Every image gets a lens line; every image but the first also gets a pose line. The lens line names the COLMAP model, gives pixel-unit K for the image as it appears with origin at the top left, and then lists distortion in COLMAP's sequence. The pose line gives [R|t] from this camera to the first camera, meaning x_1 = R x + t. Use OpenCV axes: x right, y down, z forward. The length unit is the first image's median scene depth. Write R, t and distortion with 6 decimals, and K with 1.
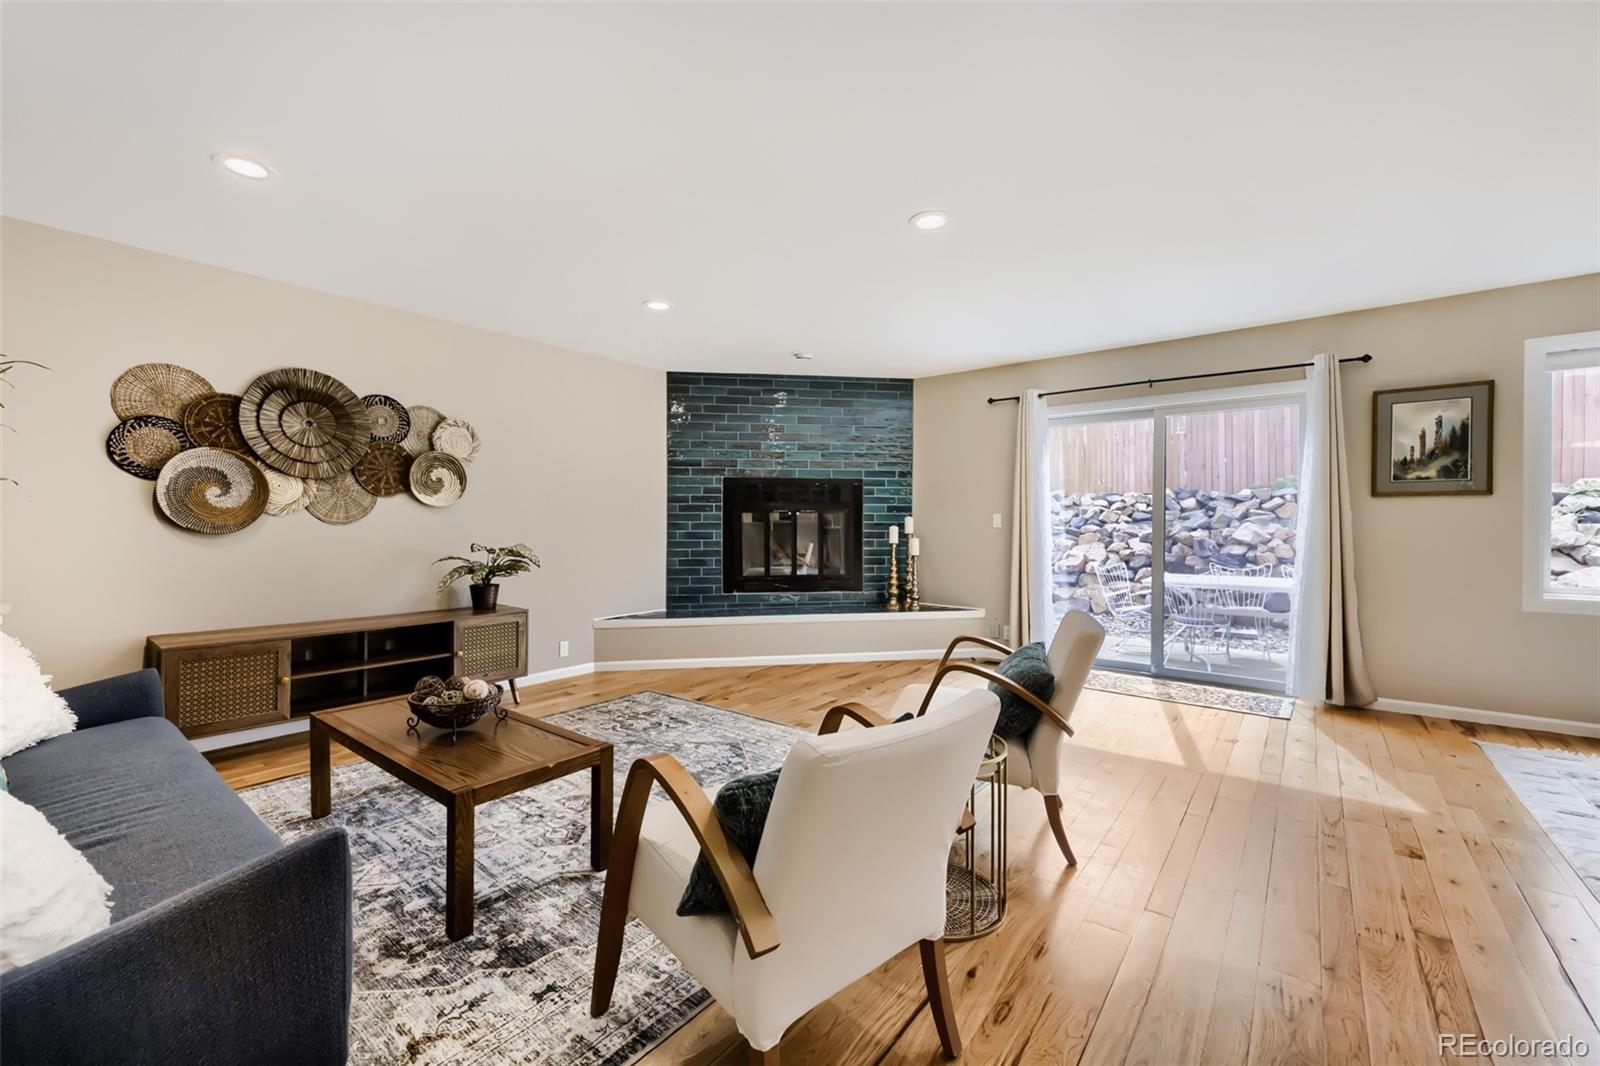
lens RADIAL K [[657.5, 0, 799.9], [0, 657.5, 533.0], [0, 0, 1]] dist [0.001017, 0.000032]
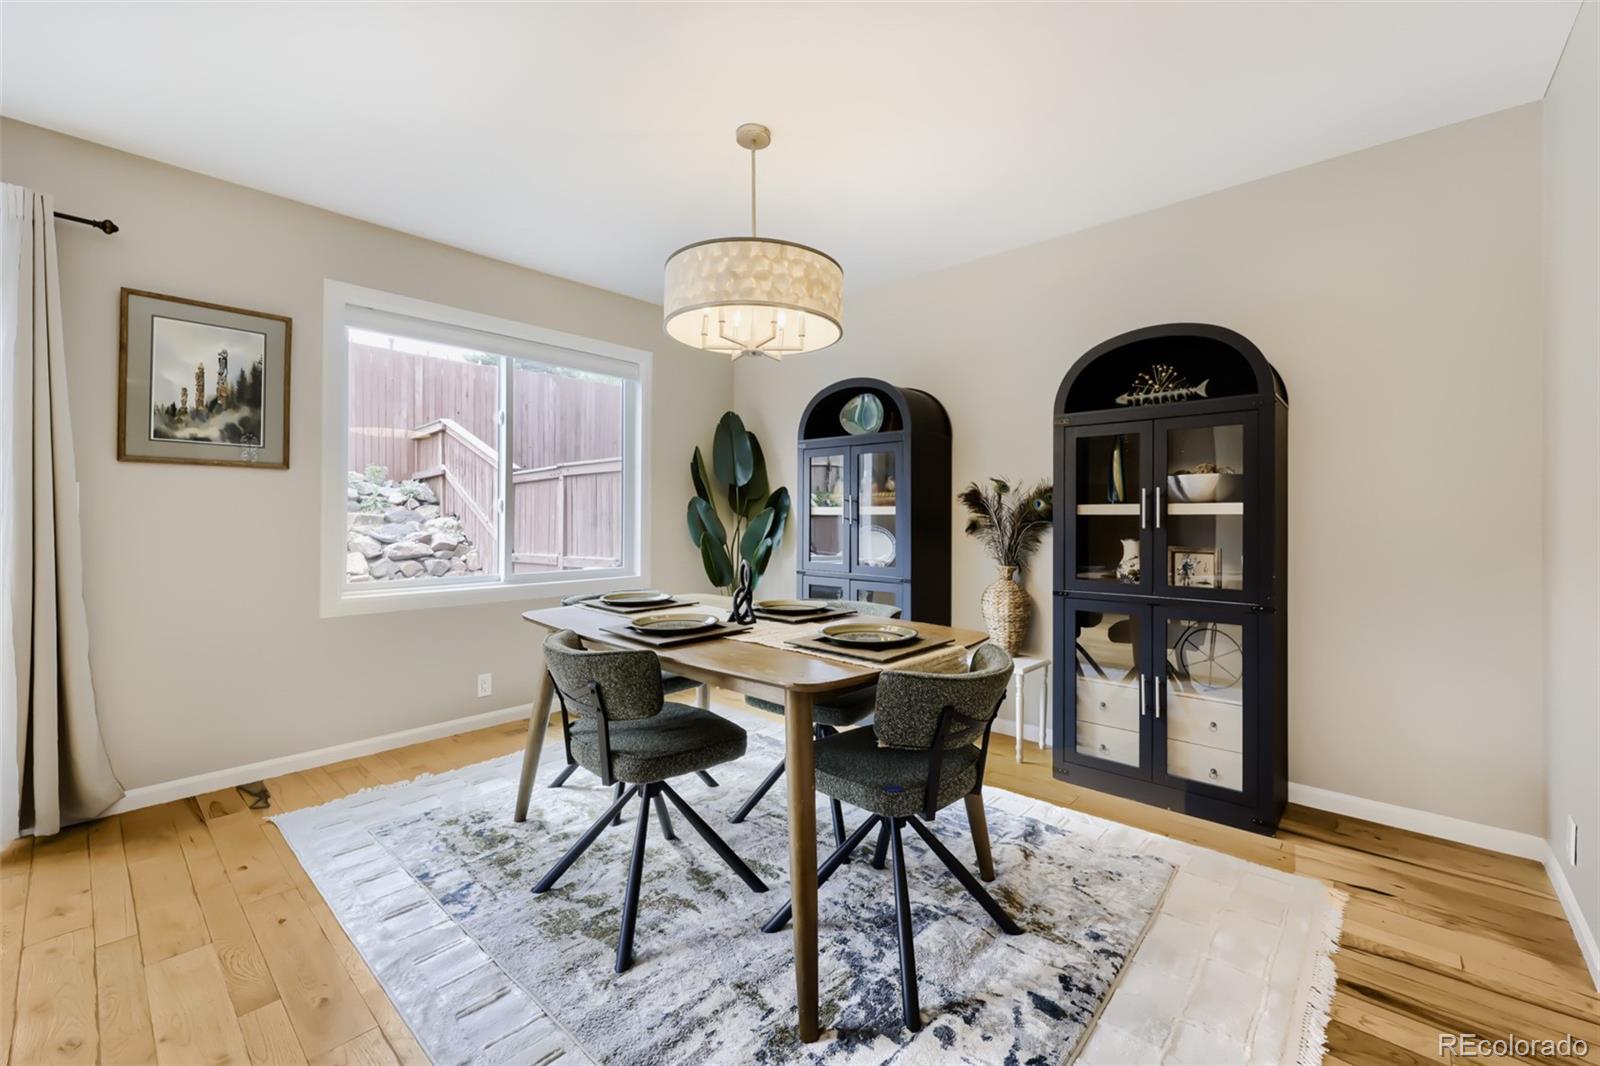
lens RADIAL K [[657.5, 0, 789.6], [0, 657.5, 508.2], [0, 0, 1]] dist [0.001017, 0.000032]
pose [[0.083989, 0.014346, 0.996363, 0.235343], [0.007608, 0.999858, -0.015038, 0.001546], [-0.996438, 0.008844, 0.083868, 0.246503]]
